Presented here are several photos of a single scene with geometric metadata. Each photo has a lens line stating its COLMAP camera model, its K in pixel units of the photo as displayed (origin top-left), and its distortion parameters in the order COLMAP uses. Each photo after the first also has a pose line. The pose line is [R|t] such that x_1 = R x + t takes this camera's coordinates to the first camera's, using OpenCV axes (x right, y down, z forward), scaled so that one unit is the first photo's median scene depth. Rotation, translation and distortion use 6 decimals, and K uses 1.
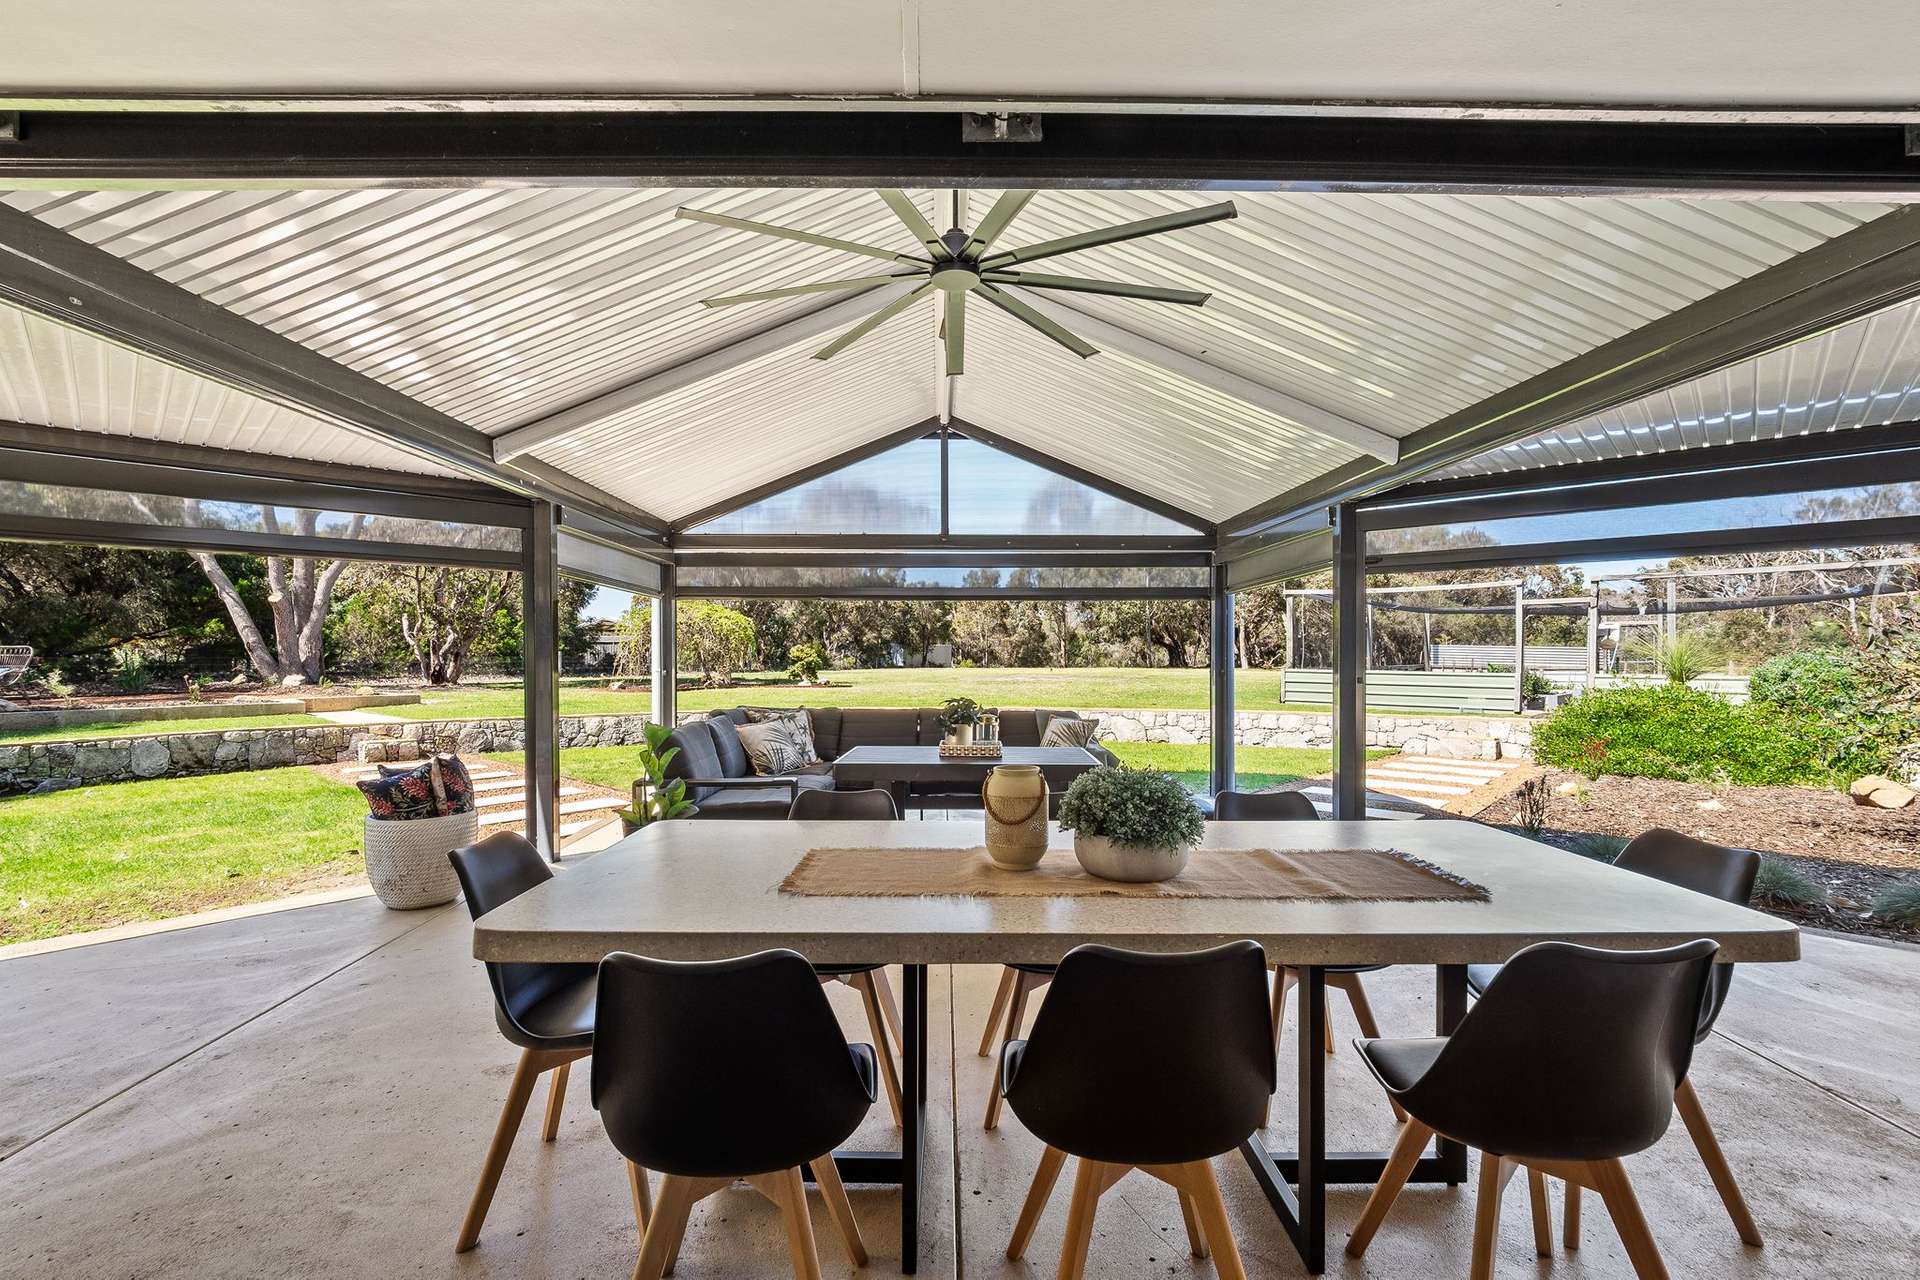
lens RADIAL K [[811.5, 0, 954.8], [0, 811.5, 653.9], [0, 0, 1]] dist [-0.010079, 0.000773]
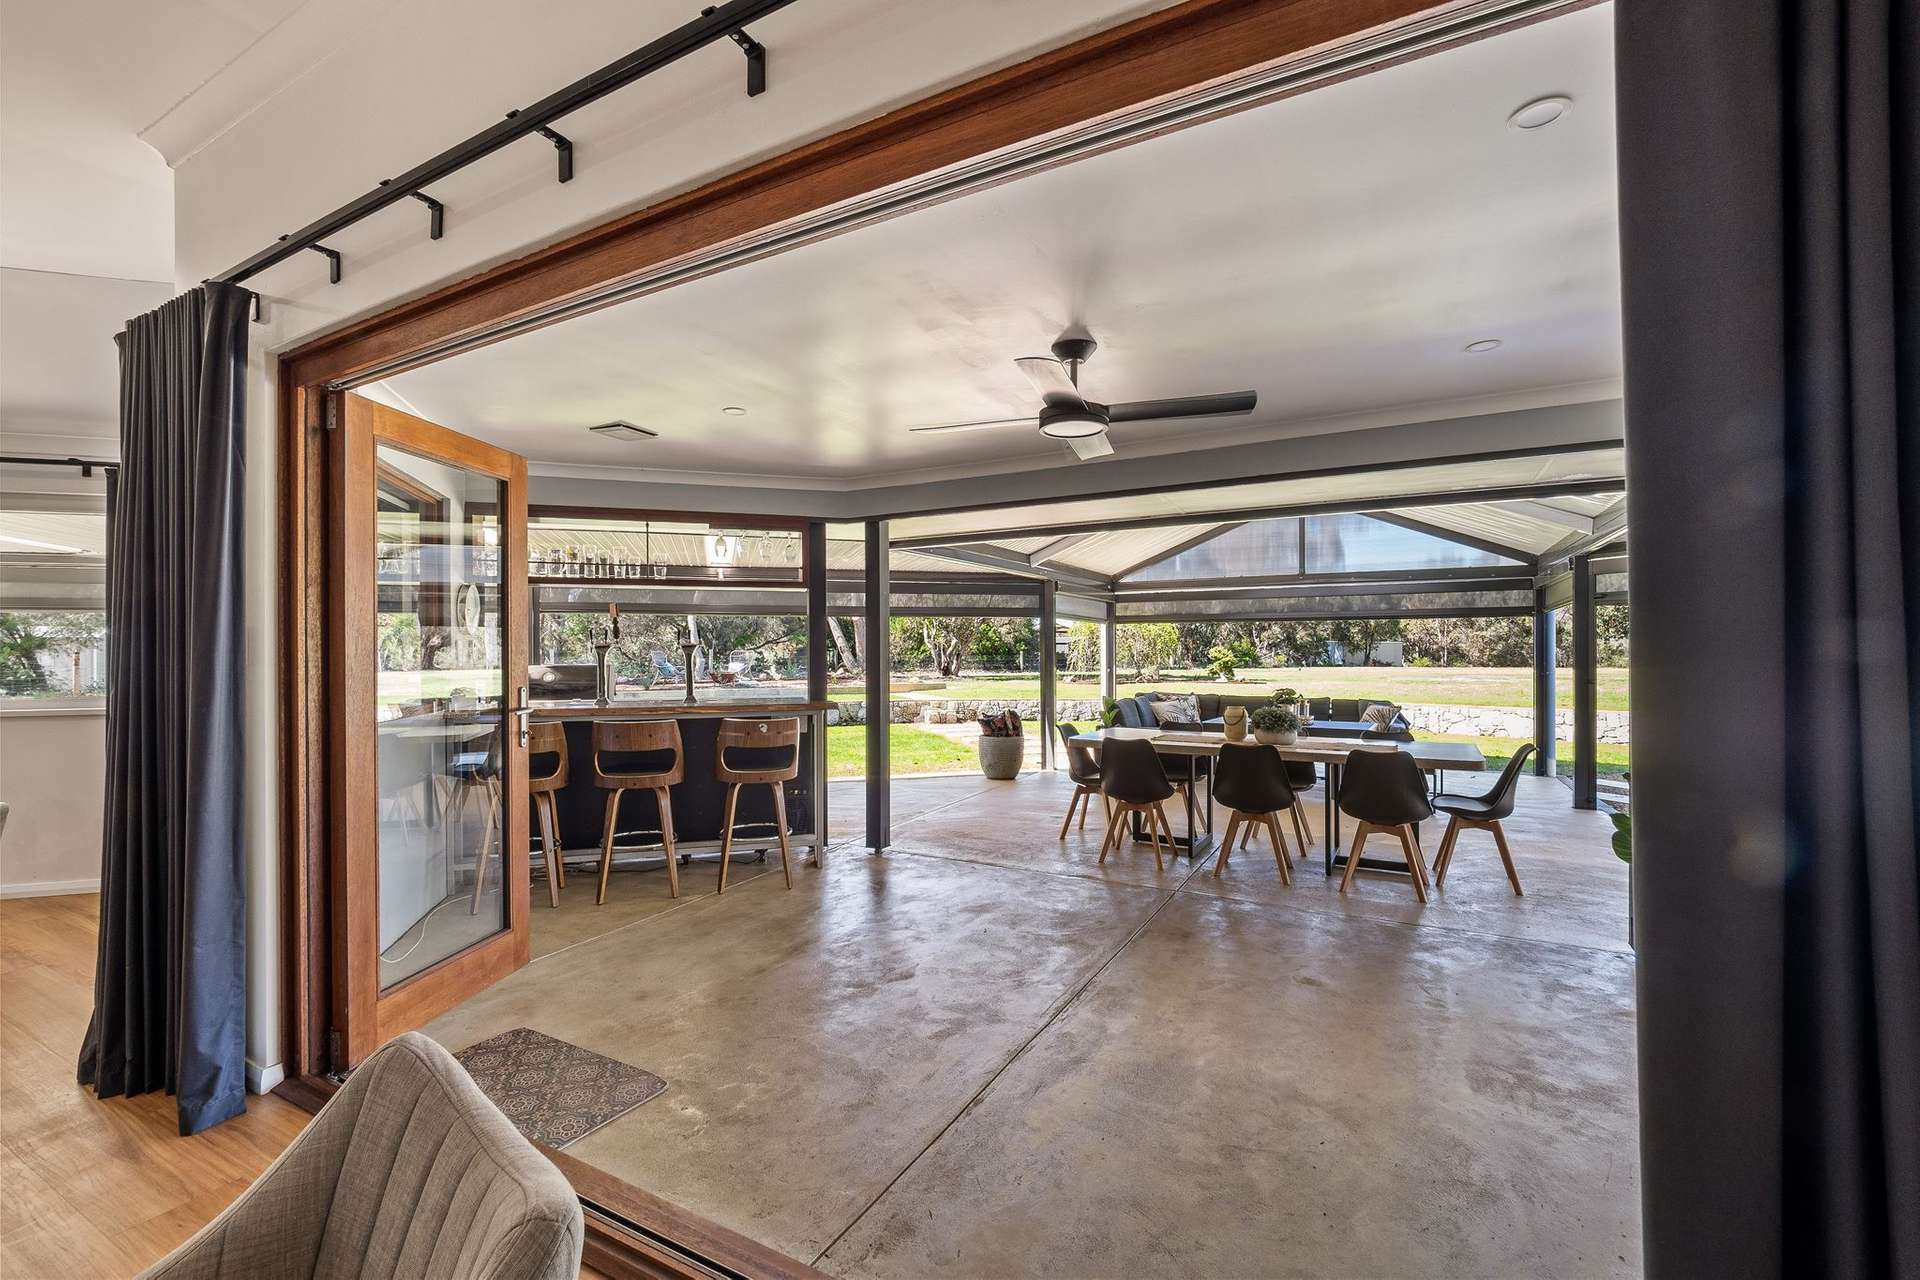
lens RADIAL K [[811.5, 0, 947.2], [0, 811.5, 637.7], [0, 0, 1]] dist [-0.010079, 0.000773]
pose [[0.862274, -0.008814, -0.506365, 0.136908], [0.000772, 0.999870, -0.016089, -0.012246], [0.506441, 0.013483, 0.862169, -0.418406]]
